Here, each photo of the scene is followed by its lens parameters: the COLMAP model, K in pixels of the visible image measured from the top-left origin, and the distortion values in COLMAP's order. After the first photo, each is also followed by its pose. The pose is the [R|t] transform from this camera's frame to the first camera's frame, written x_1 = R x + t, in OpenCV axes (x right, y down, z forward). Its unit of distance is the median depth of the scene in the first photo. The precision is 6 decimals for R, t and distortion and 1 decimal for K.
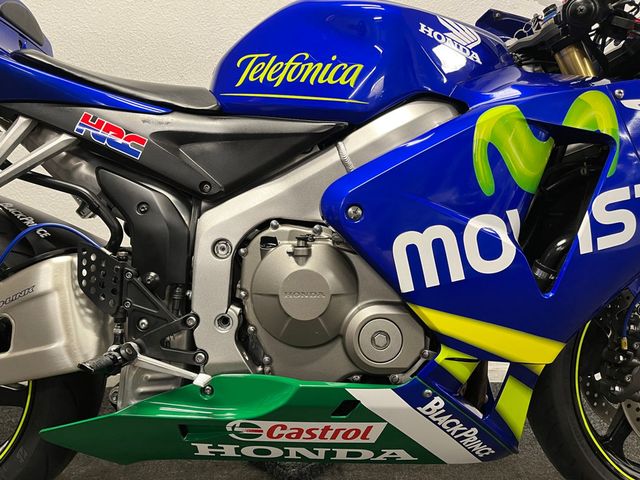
lens RADIAL K [[488.1, 0, 319.8], [0, 488.1, 245.1], [0, 0, 1]] dist [0.029472, -0.009150]
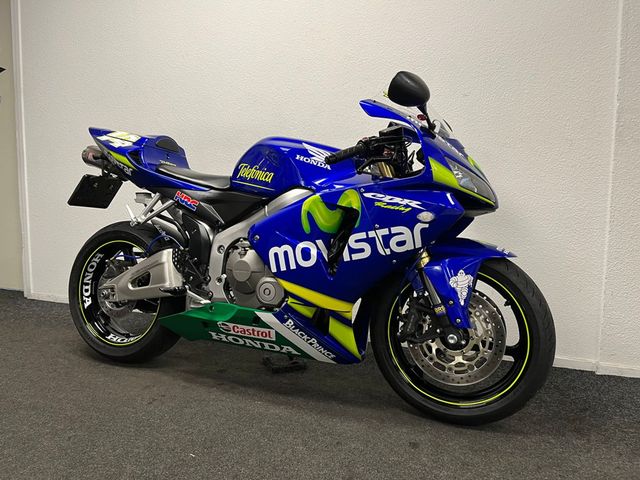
lens RADIAL K [[488.1, 0, 320.7], [0, 488.1, 236.6], [0, 0, 1]] dist [0.029472, -0.009150]
pose [[0.918640, 0.047214, -0.392265, 1.229705], [-0.052453, 0.998620, -0.002643, -0.077816], [0.391599, 0.023004, 0.919848, -1.038263]]
